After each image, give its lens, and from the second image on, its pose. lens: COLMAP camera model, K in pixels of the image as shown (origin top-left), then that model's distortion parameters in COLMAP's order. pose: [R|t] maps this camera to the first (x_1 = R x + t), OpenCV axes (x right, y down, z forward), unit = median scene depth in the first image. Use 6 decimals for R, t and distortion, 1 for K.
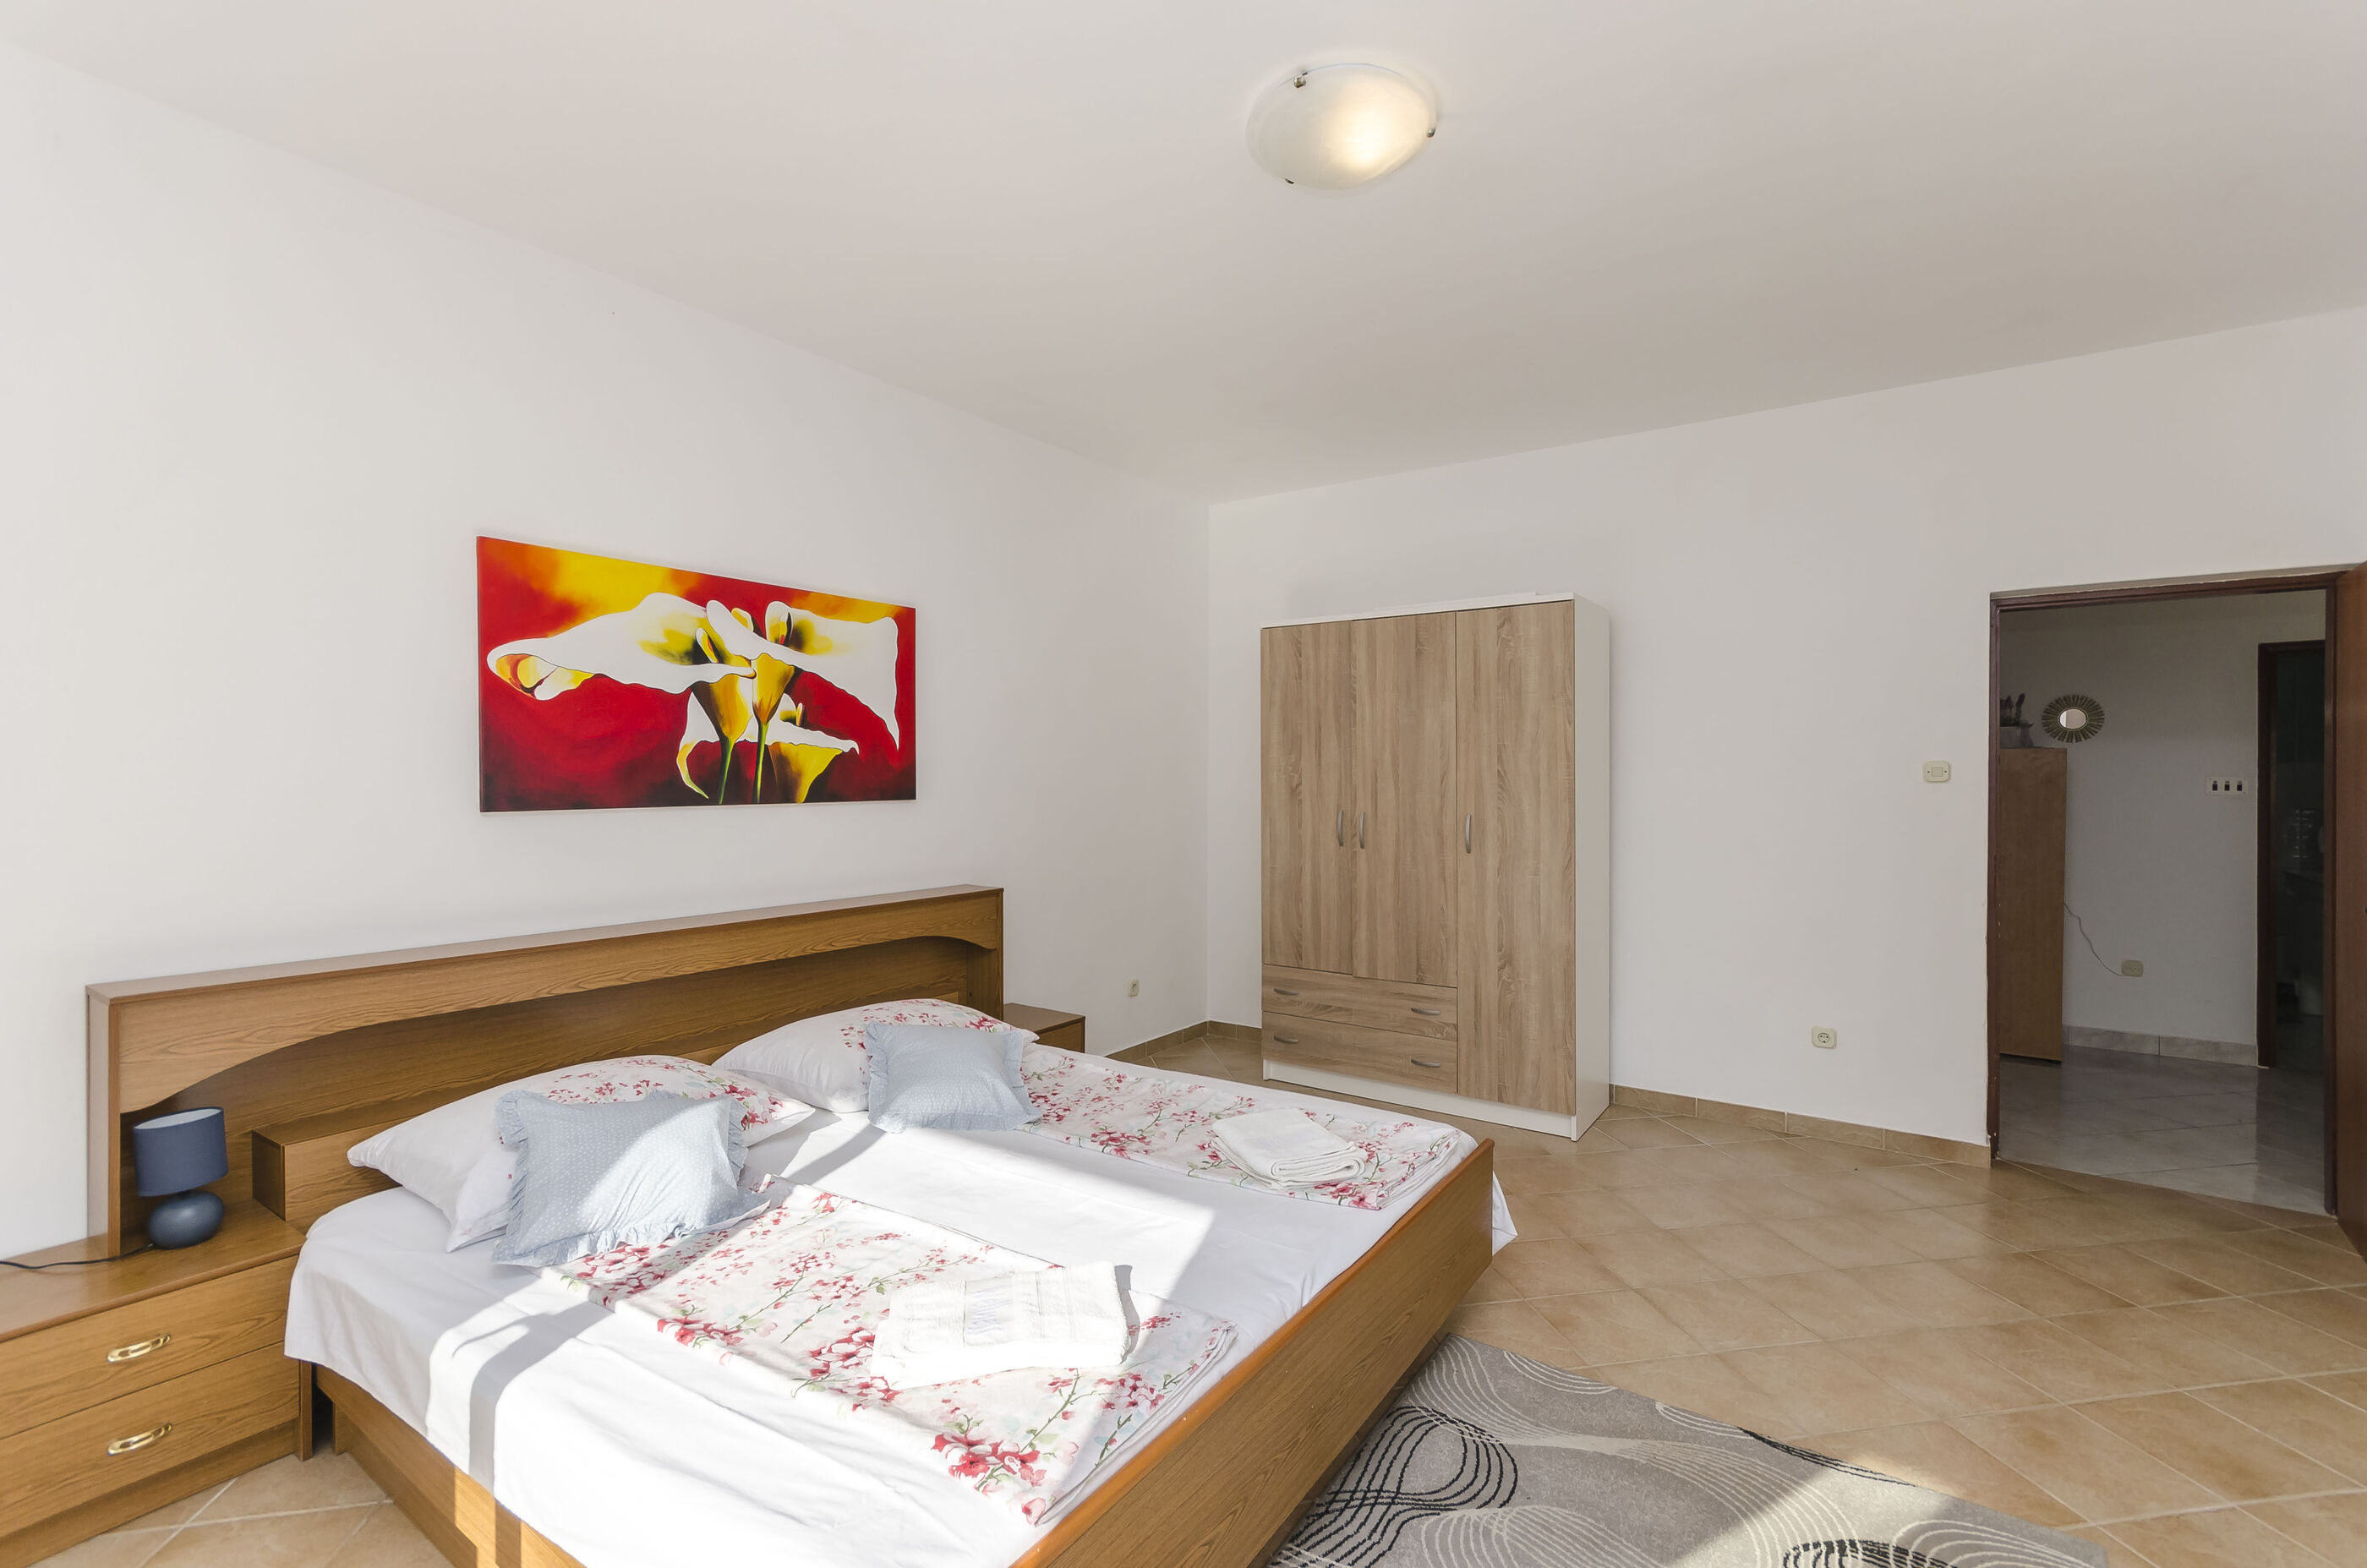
lens RADIAL K [[1020.2, 0, 1198.0], [0, 1020.2, 779.3], [0, 0, 1]] dist [0.002644, 0.001376]
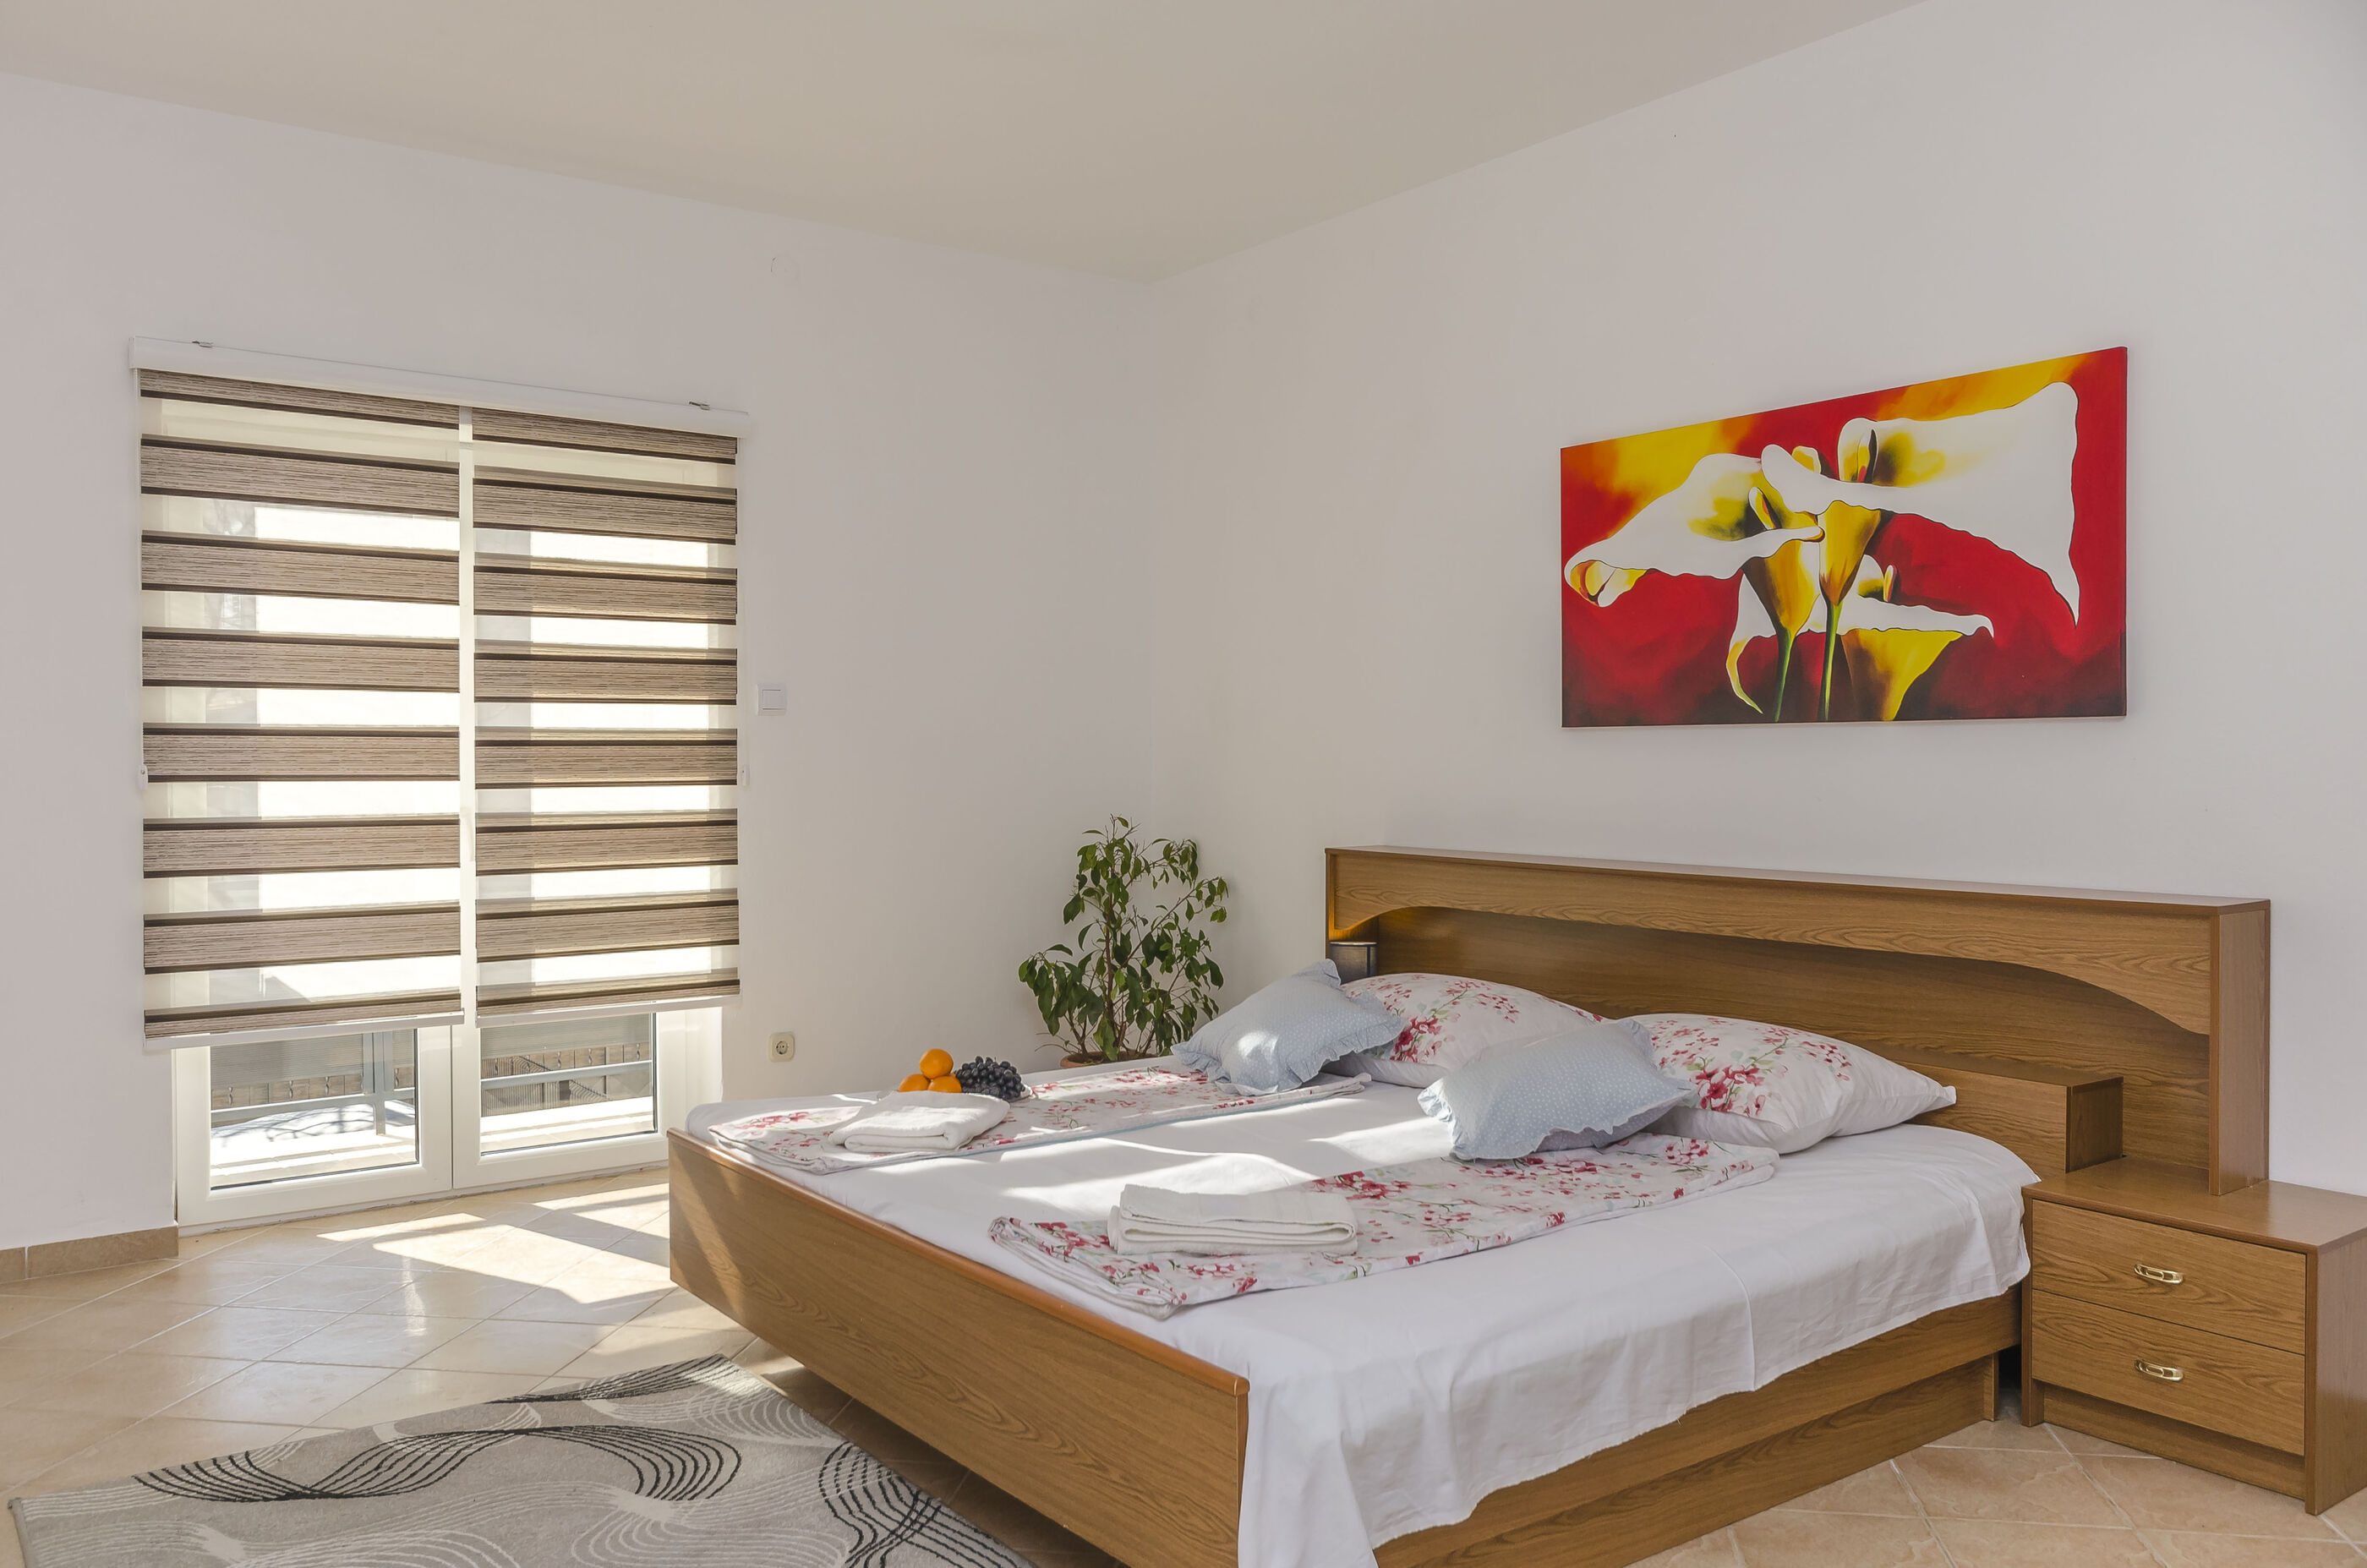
lens RADIAL K [[1794.3, 0, 1183.5], [0, 1794.3, 784.0], [0, 0, 1]] dist [-0.010473, -0.003332]
pose [[-0.319000, 0.013982, -0.947651, 0.863287], [-0.005323, 0.999849, 0.016544, 0.049010], [0.947740, 0.010322, -0.318878, 0.983759]]
